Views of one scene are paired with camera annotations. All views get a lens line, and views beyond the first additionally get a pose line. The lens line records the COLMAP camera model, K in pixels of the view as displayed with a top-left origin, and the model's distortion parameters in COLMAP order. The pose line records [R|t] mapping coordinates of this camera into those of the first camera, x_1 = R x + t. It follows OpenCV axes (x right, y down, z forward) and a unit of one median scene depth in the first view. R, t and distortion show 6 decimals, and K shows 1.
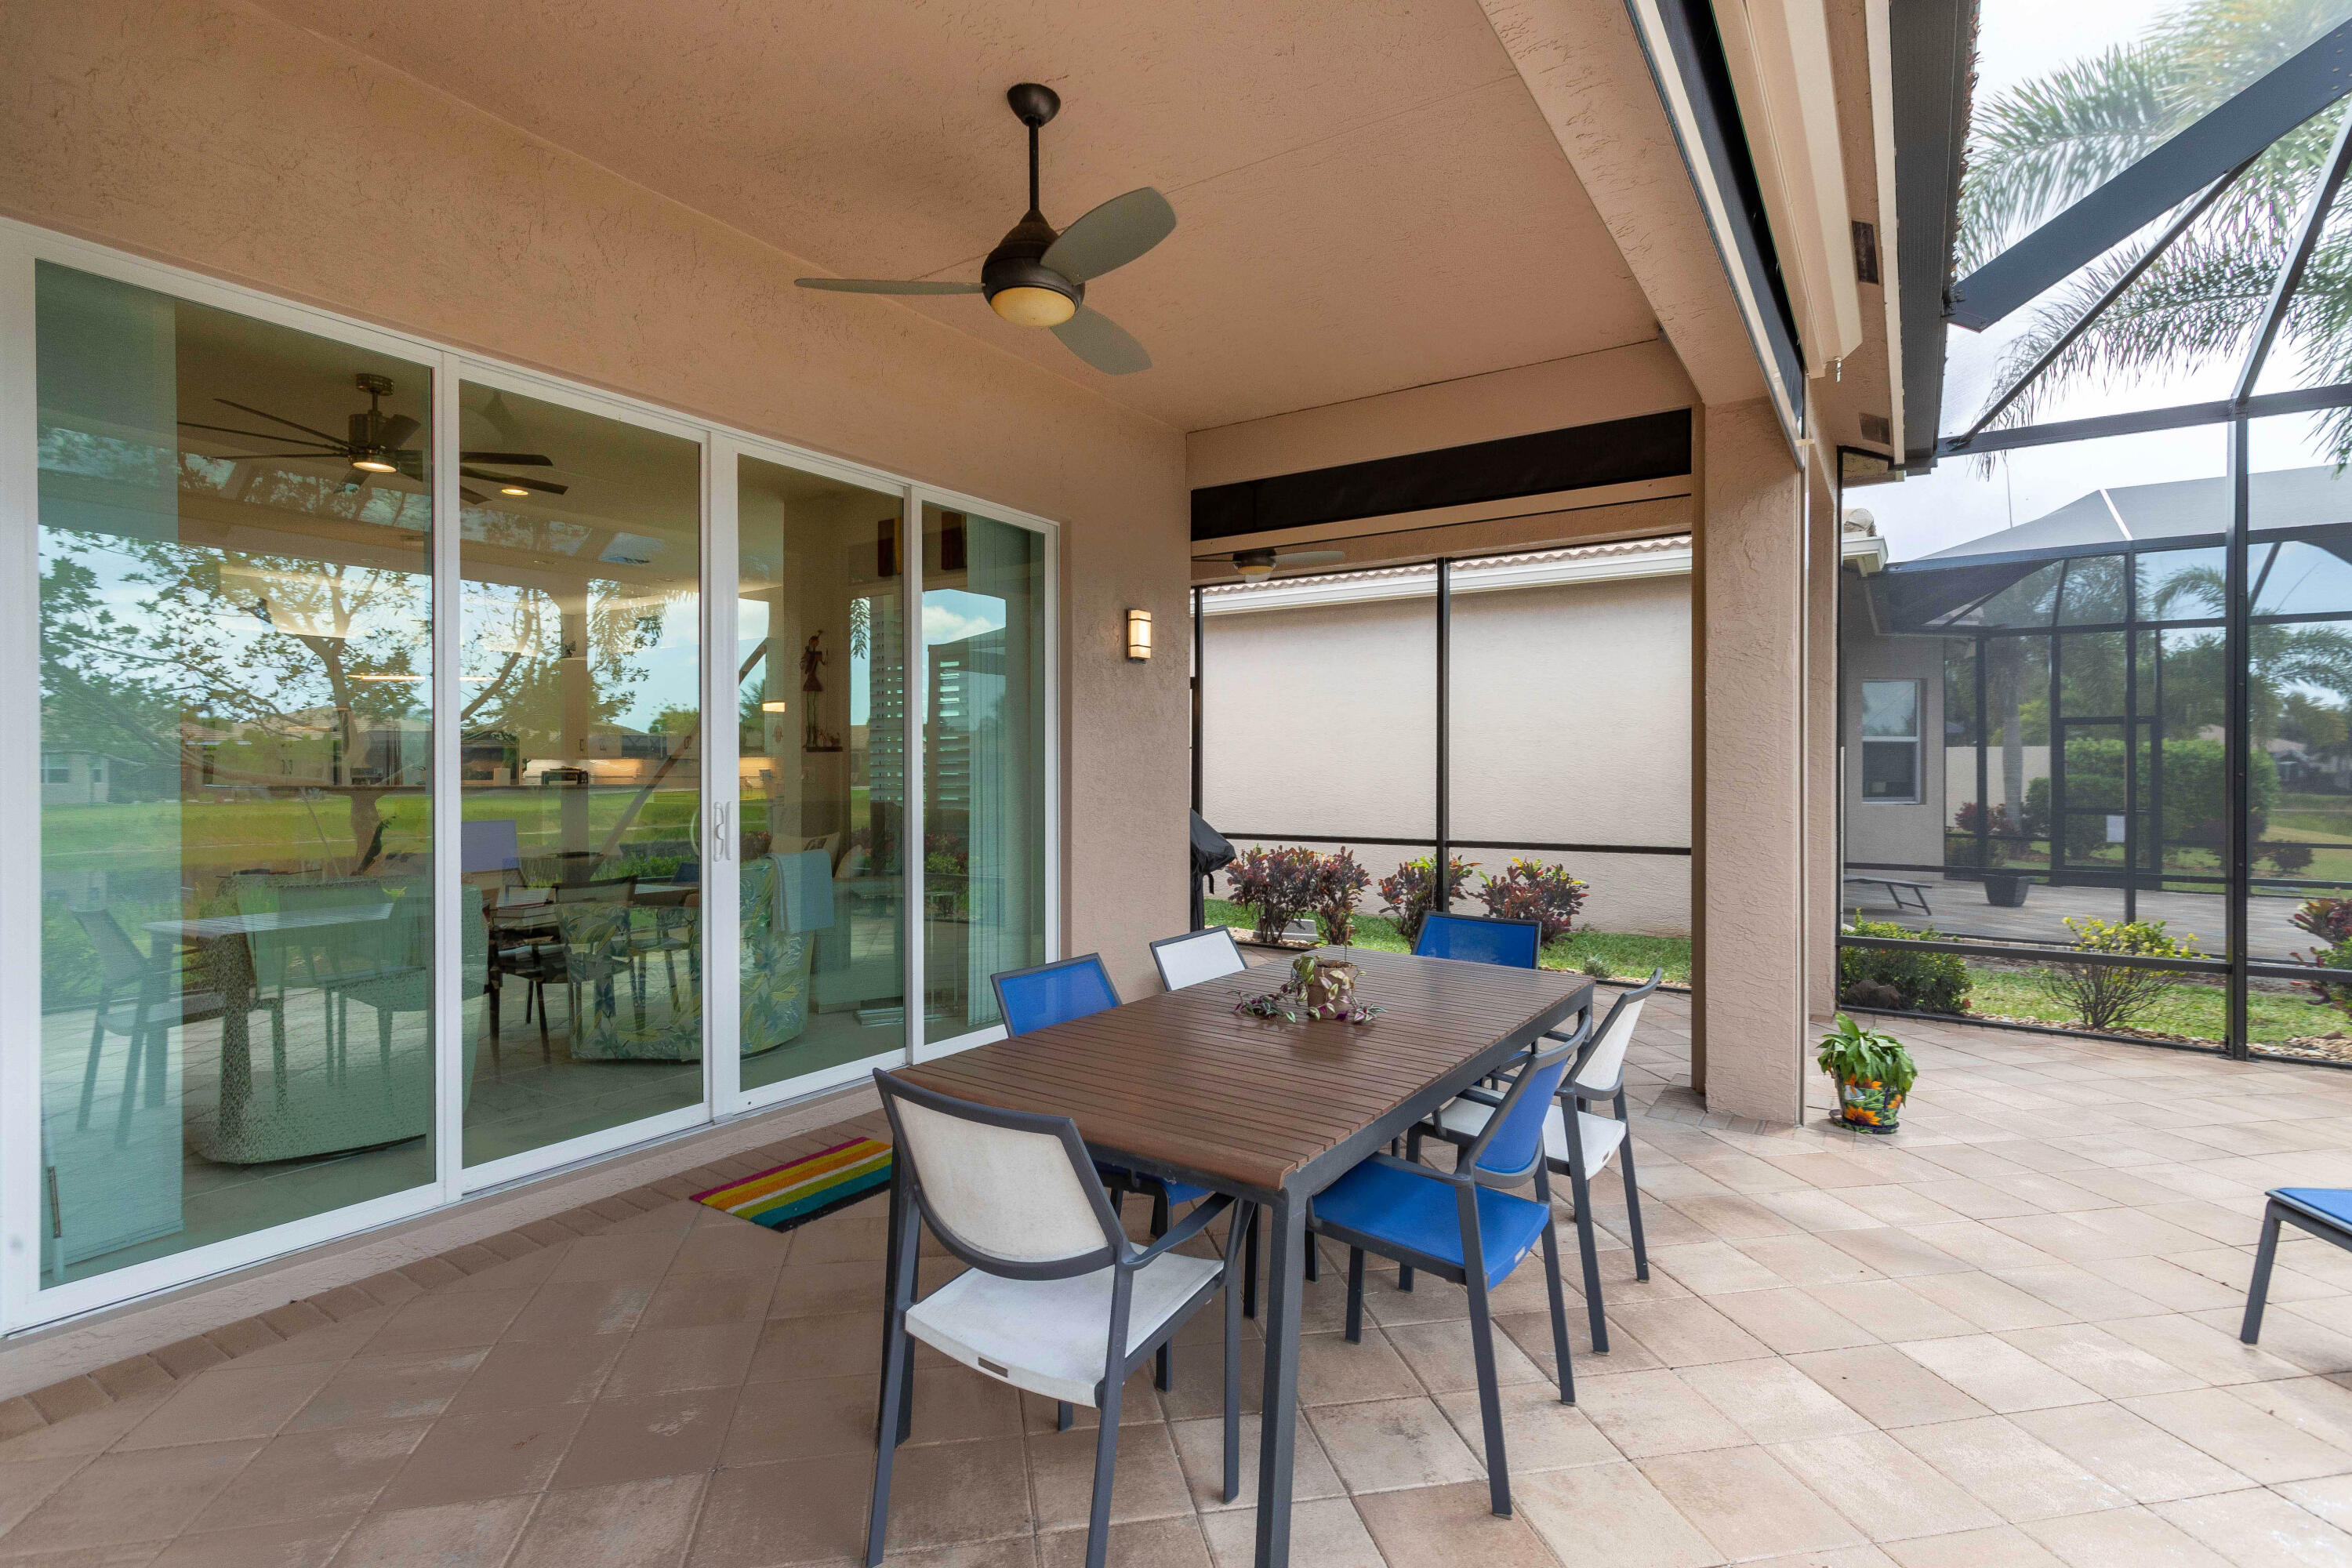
lens RADIAL K [[1076.4, 0, 1159.7], [0, 1076.4, 771.0], [0, 0, 1]] dist [0.001178, 0.000098]
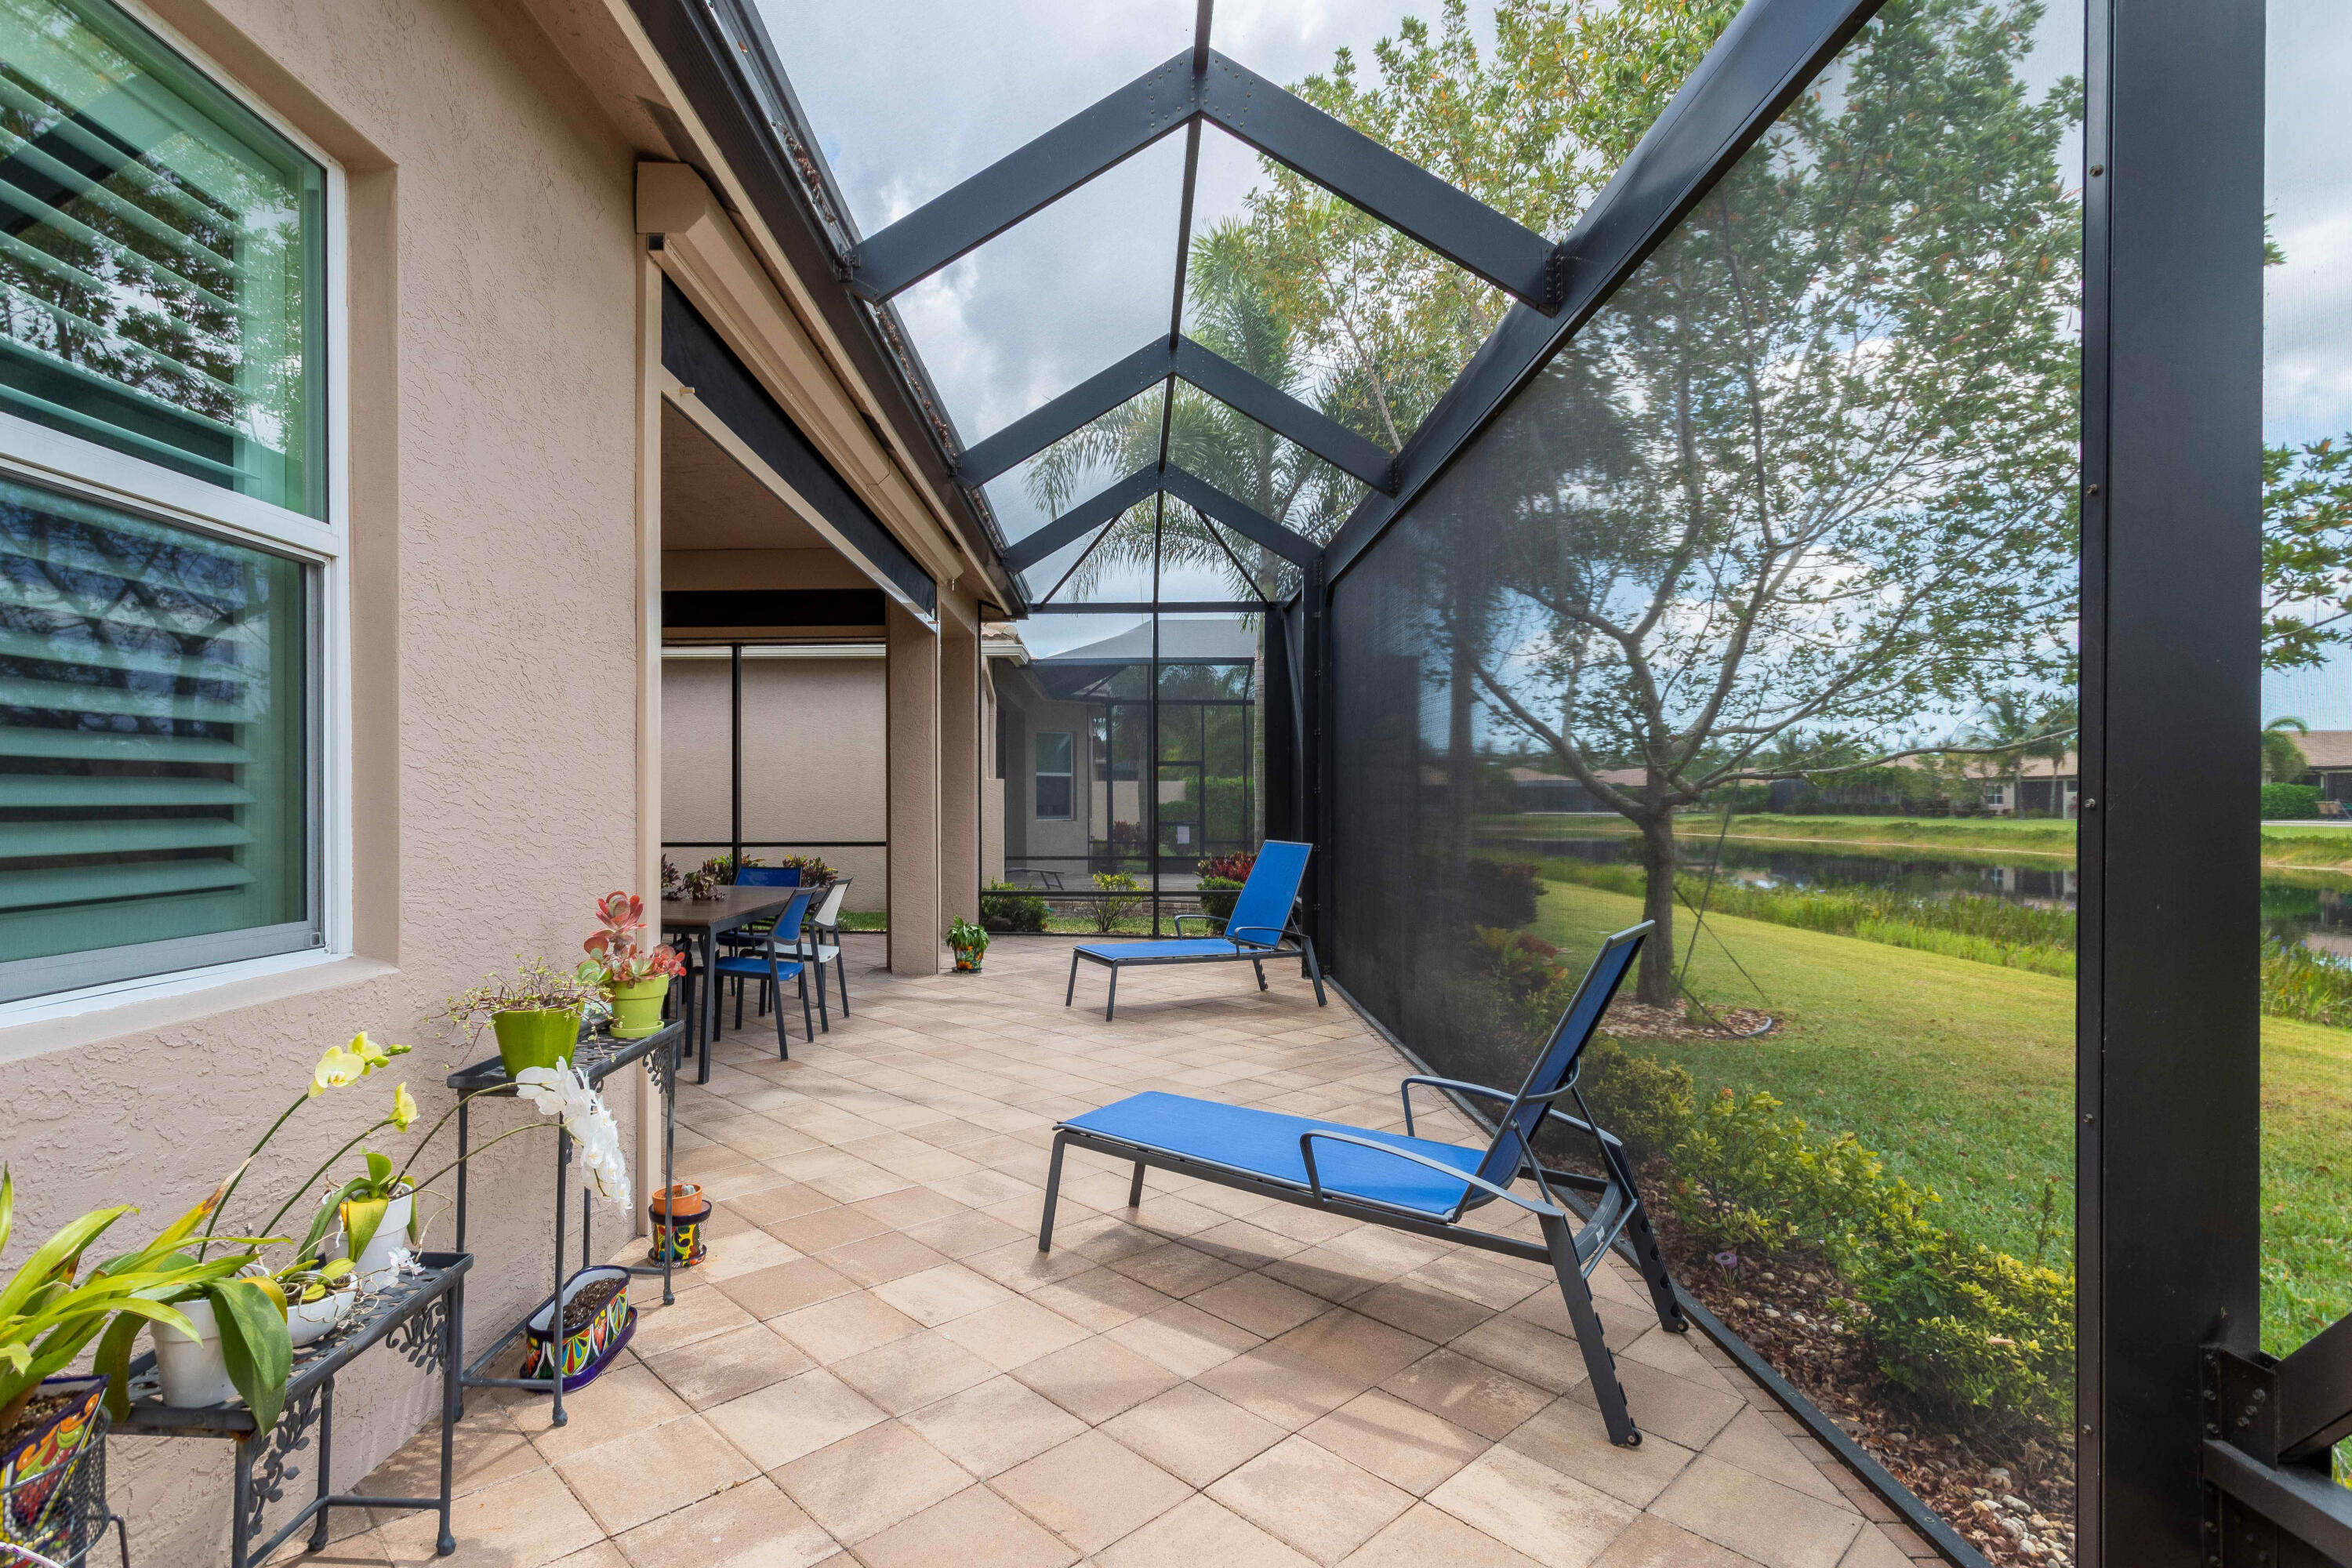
lens RADIAL K [[1152.1, 0, 1176.0], [0, 1152.1, 784.0], [0, 0, 1]] dist [-0.000832, -0.000056]
pose [[0.798696, 0.006226, 0.601703, -0.192009], [0.003158, 0.999889, -0.014537, 0.011766], [-0.601727, 0.013511, 0.798588, -0.570079]]
